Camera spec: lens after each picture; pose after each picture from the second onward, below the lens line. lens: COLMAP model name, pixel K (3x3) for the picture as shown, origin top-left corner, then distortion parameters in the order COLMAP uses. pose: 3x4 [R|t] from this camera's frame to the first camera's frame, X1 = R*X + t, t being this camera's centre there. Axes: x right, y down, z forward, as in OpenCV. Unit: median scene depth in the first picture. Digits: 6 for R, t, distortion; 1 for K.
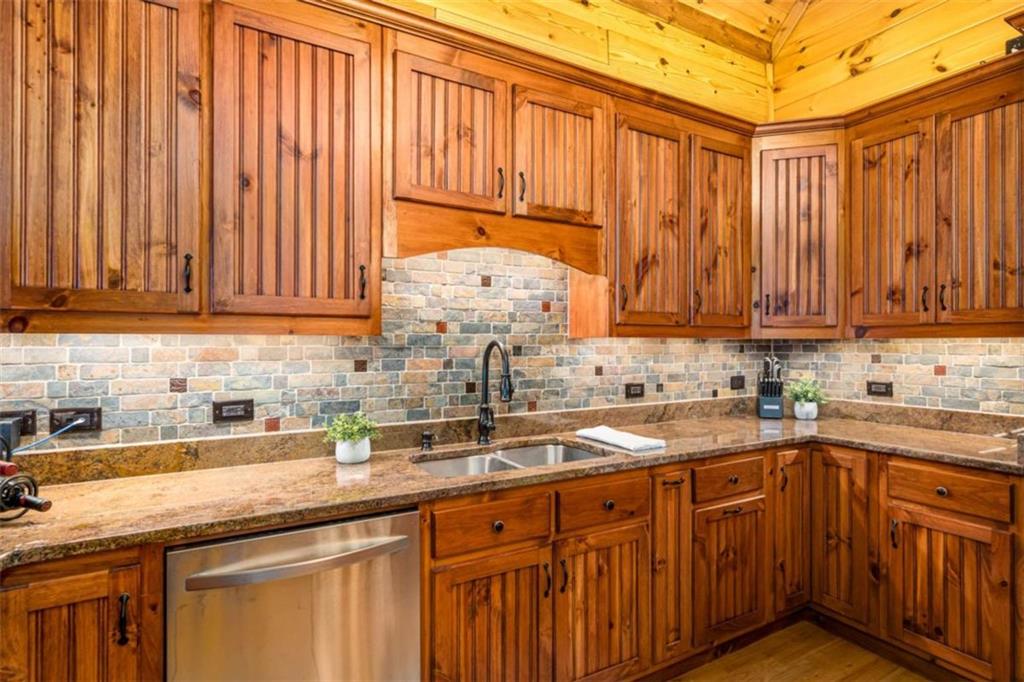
lens RADIAL K [[512.6, 0, 513.1], [0, 512.6, 346.4], [0, 0, 1]] dist [0.001768, 0.000198]
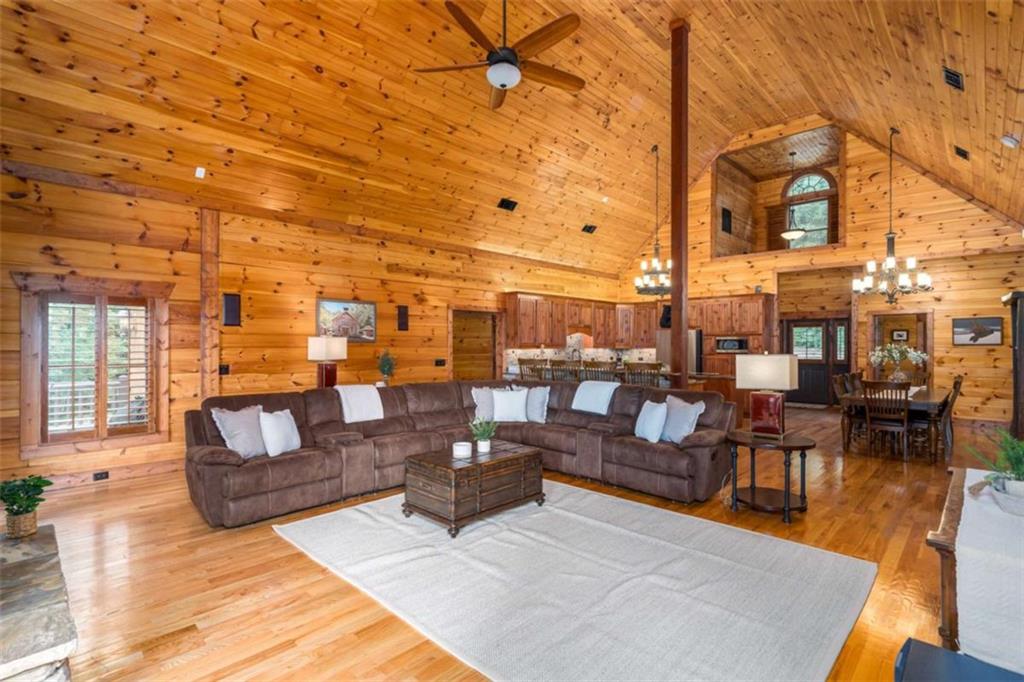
lens RADIAL K [[486.8, 0, 505.9], [0, 486.8, 336.9], [0, 0, 1]] dist [-0.003665, 0.000385]
pose [[0.959696, 0.010889, 0.280830, -2.180011], [-0.007710, 0.999893, -0.012423, -0.067658], [-0.280935, 0.009757, 0.959677, -3.715224]]
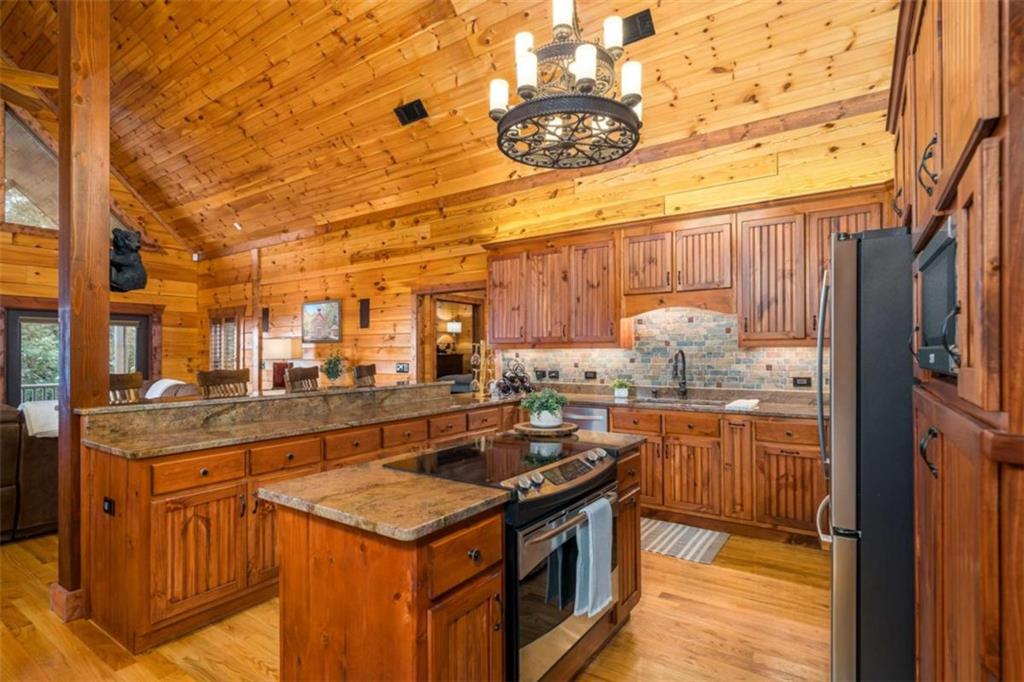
lens RADIAL K [[512.6, 0, 514.8], [0, 512.6, 351.7], [0, 0, 1]] dist [0.001768, 0.000198]
pose [[0.441115, -0.000175, -0.897450, 1.525548], [-0.000236, 1.000000, -0.000311, -0.001928], [0.897450, 0.000348, 0.441115, -0.522687]]
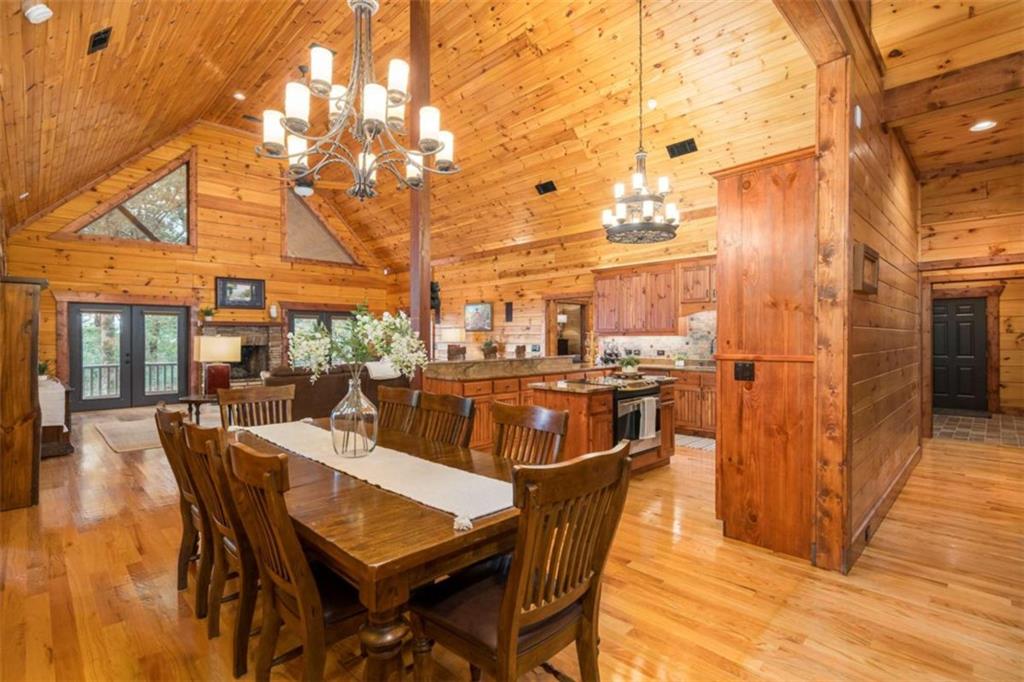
lens RADIAL K [[486.8, 0, 517.0], [0, 486.8, 339.2], [0, 0, 1]] dist [-0.003665, 0.000385]
pose [[0.272627, 0.004133, -0.962111, 2.695285], [-0.002512, 0.999990, 0.003584, -0.002419], [0.962117, 0.001440, 0.272634, -1.147884]]
